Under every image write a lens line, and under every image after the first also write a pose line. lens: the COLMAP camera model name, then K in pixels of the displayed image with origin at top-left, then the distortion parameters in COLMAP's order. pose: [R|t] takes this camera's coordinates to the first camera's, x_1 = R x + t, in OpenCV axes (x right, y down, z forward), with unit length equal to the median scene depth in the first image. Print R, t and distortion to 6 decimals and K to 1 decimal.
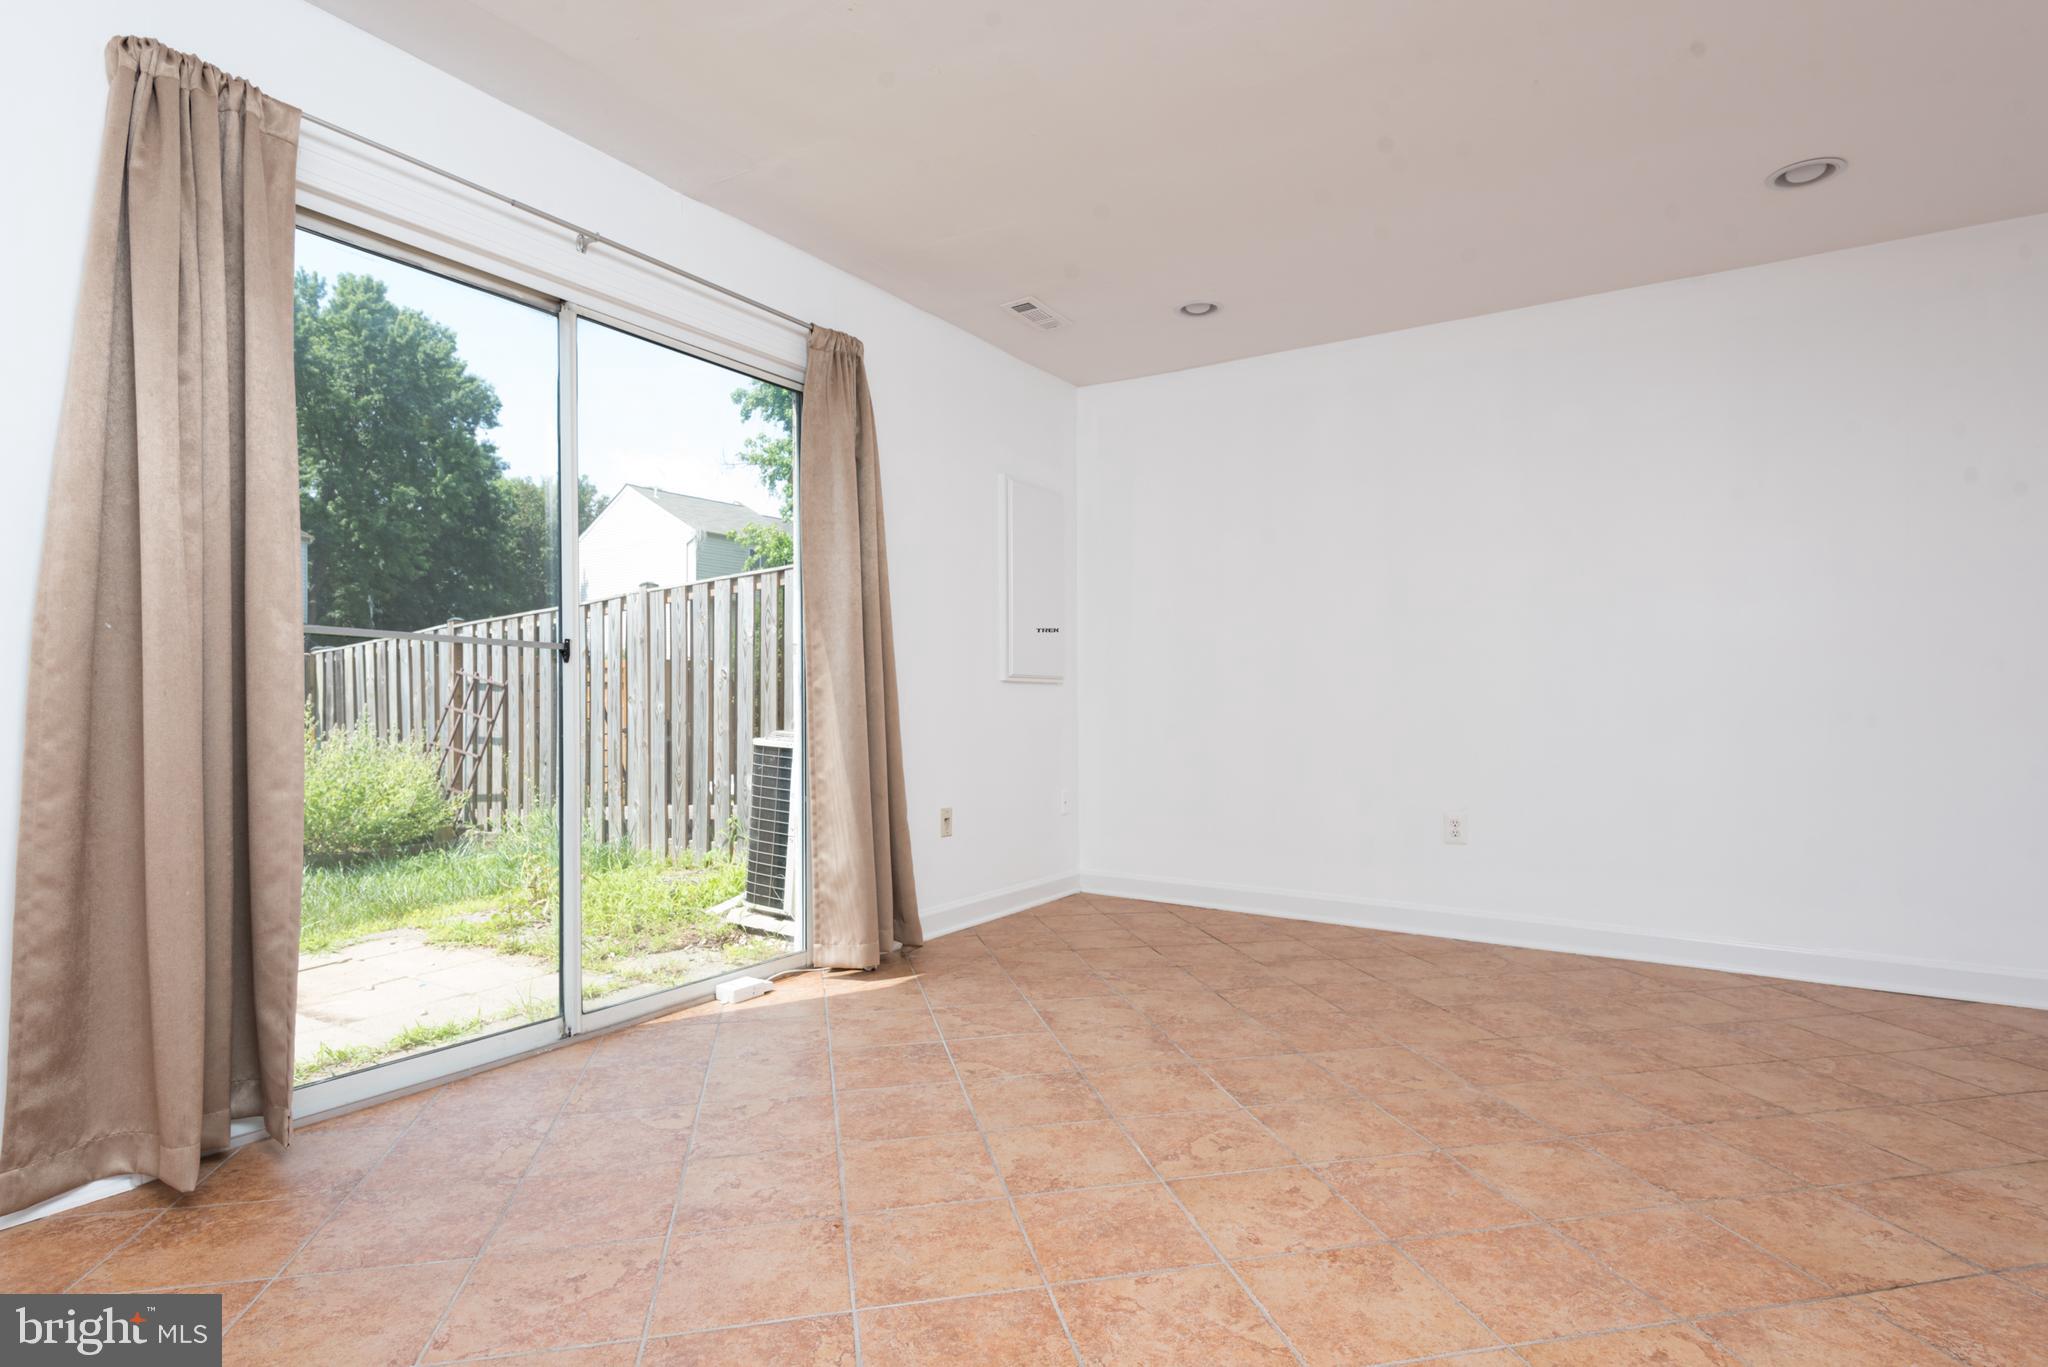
lens RADIAL K [[1036.8, 0, 1034.7], [0, 1036.8, 701.5], [0, 0, 1]] dist [0.045965, -0.042281]
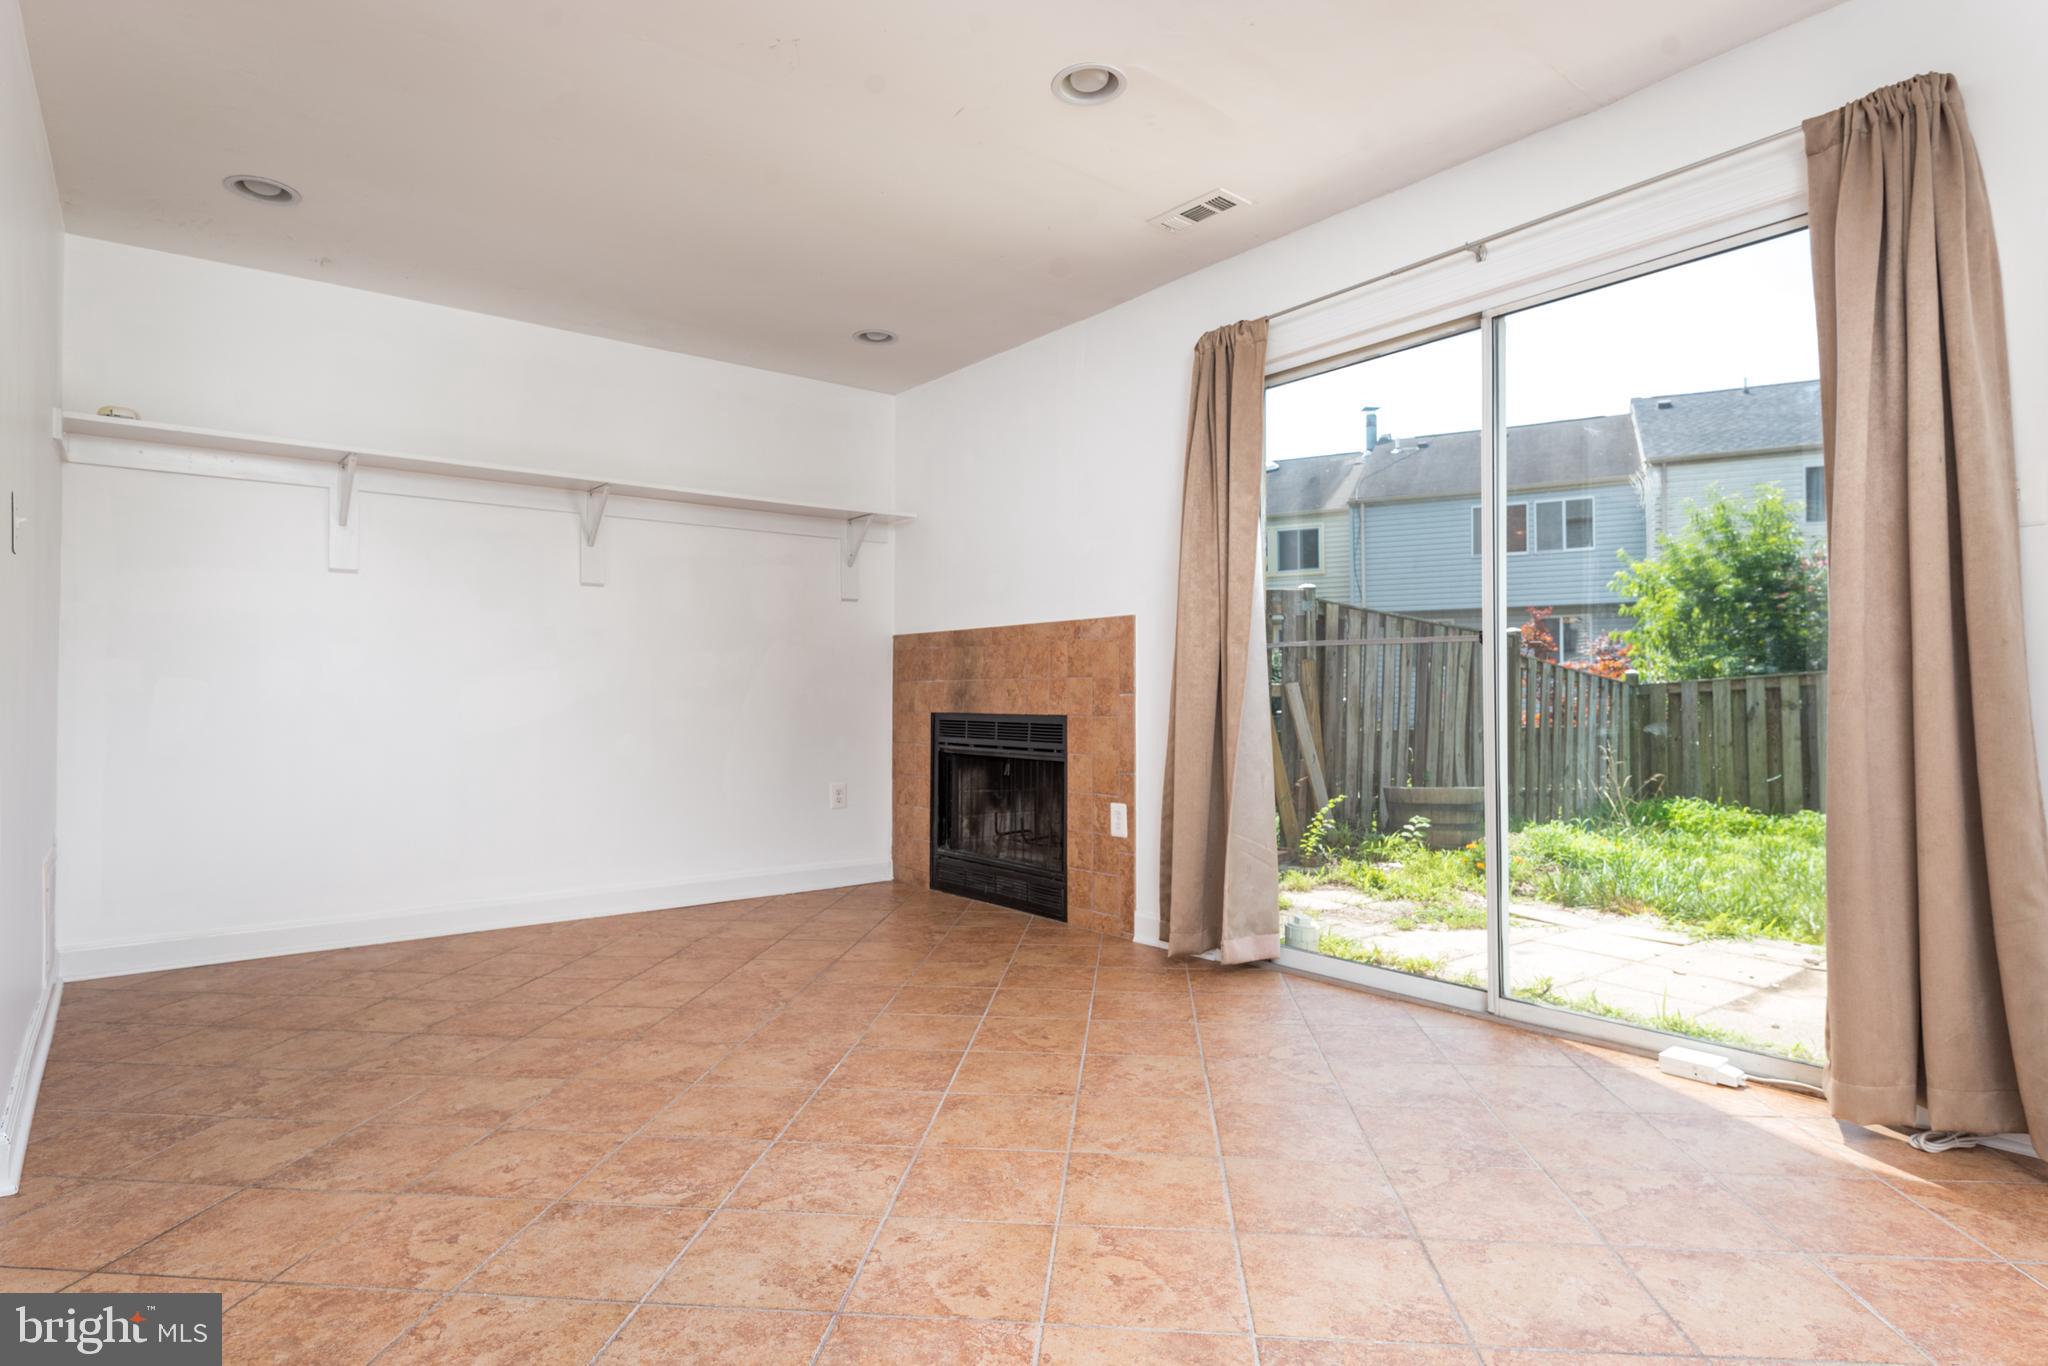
lens RADIAL K [[1074.9, 0, 1036.1], [0, 1074.9, 674.3], [0, 0, 1]] dist [0.037550, -0.033067]
pose [[-0.312990, -0.021982, -0.949502, 0.886342], [0.007456, 0.999644, -0.025601, 0.009303], [0.949727, -0.015092, -0.312715, 1.113906]]
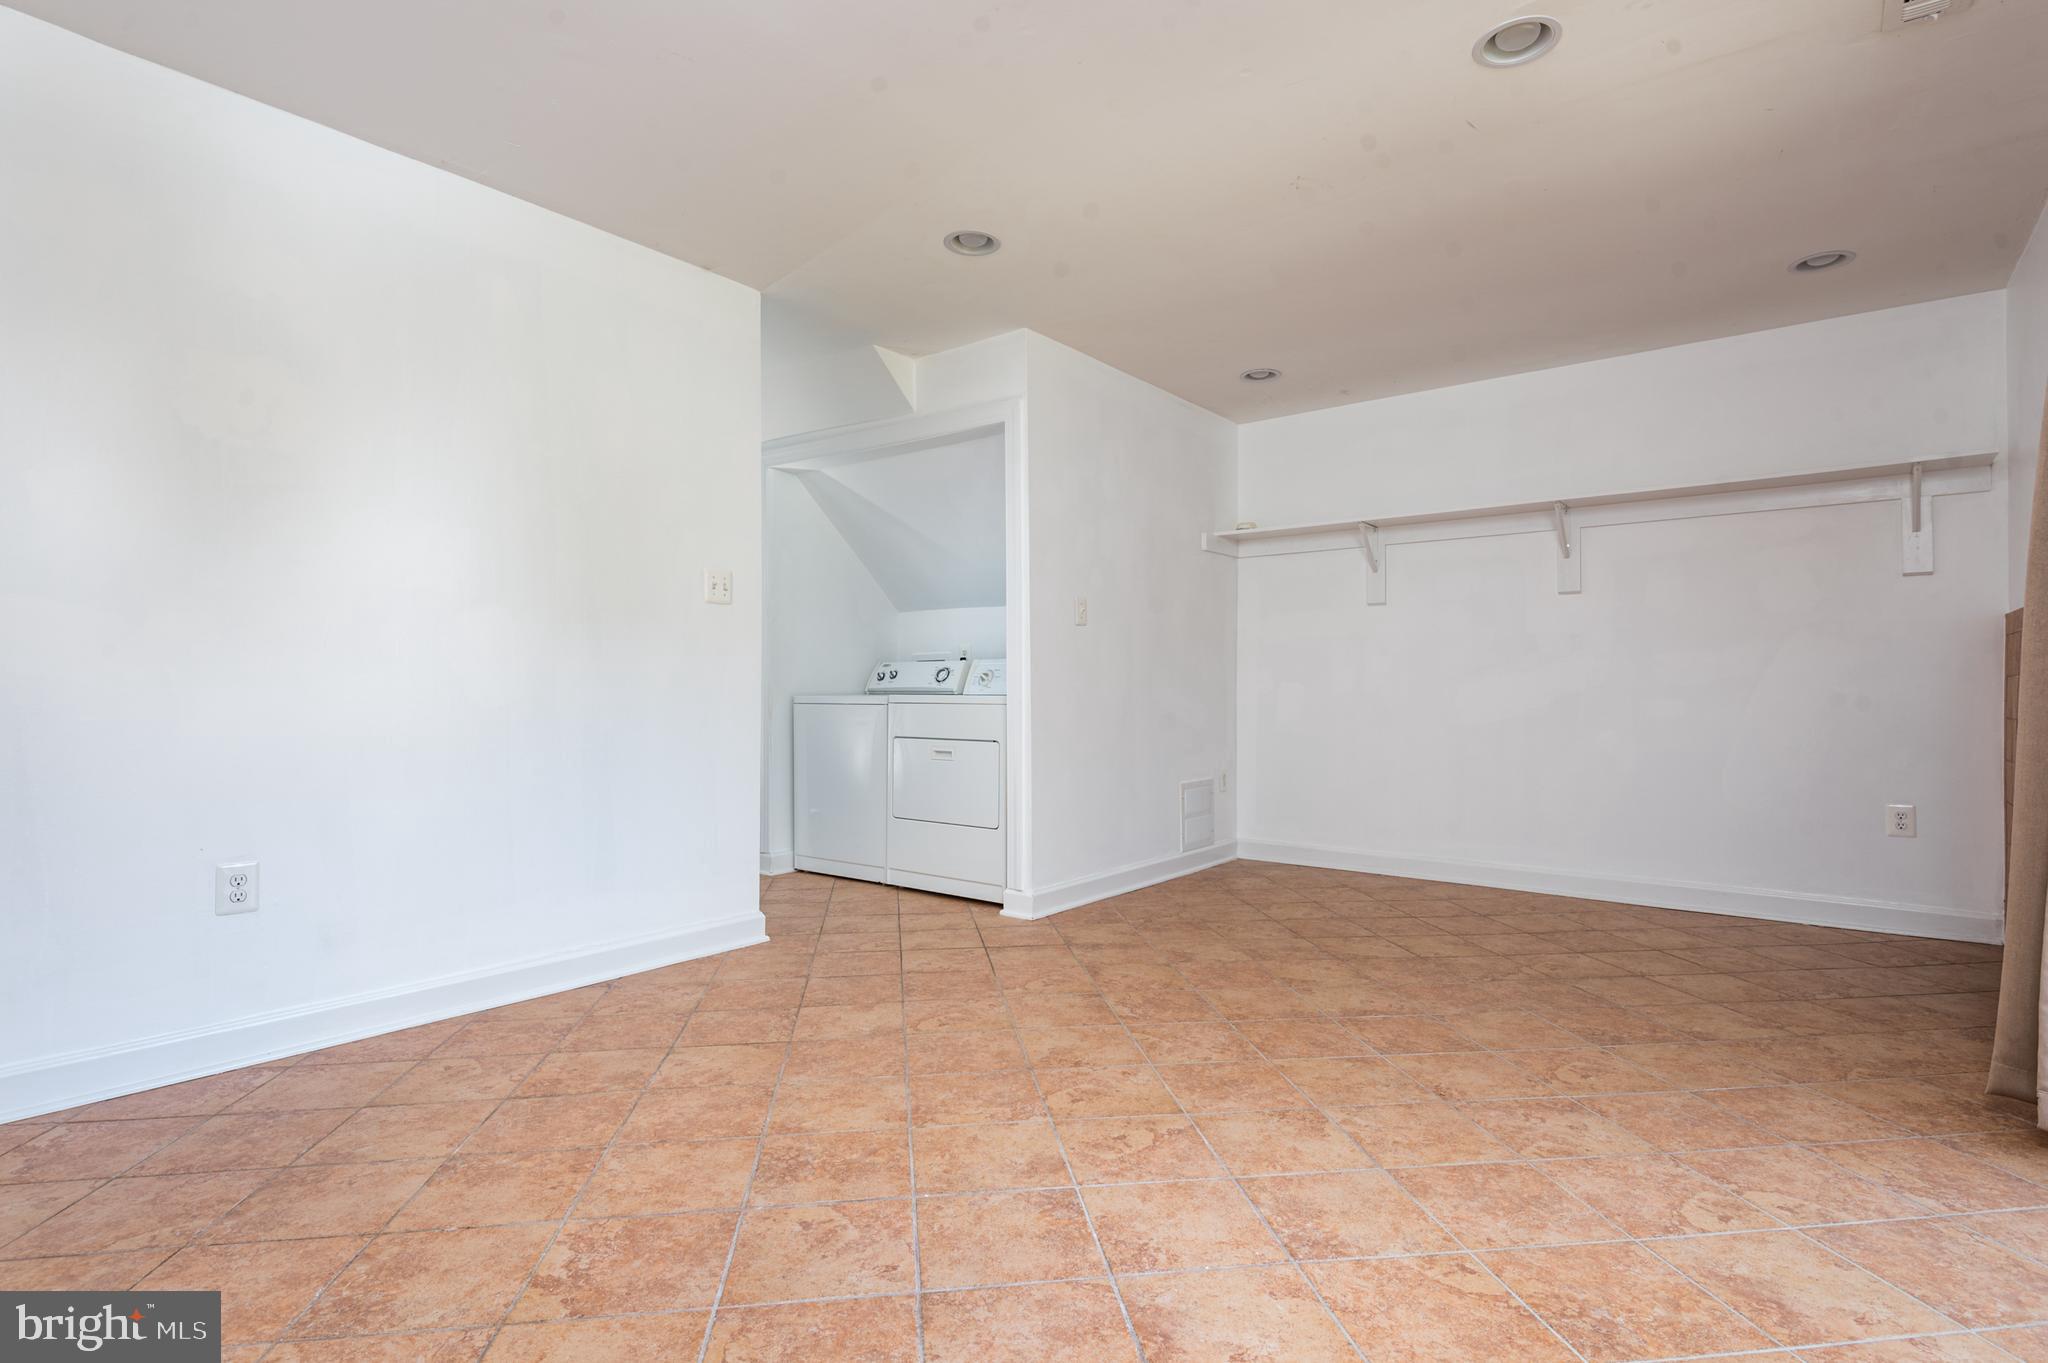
lens RADIAL K [[1036.8, 0, 1034.7], [0, 1036.8, 699.5], [0, 0, 1]] dist [0.045965, -0.042281]
pose [[-0.996808, -0.004818, 0.079689, 0.172414], [-0.004717, 0.999988, 0.001453, 0.005563], [-0.079695, 0.001073, -0.996819, 1.866043]]
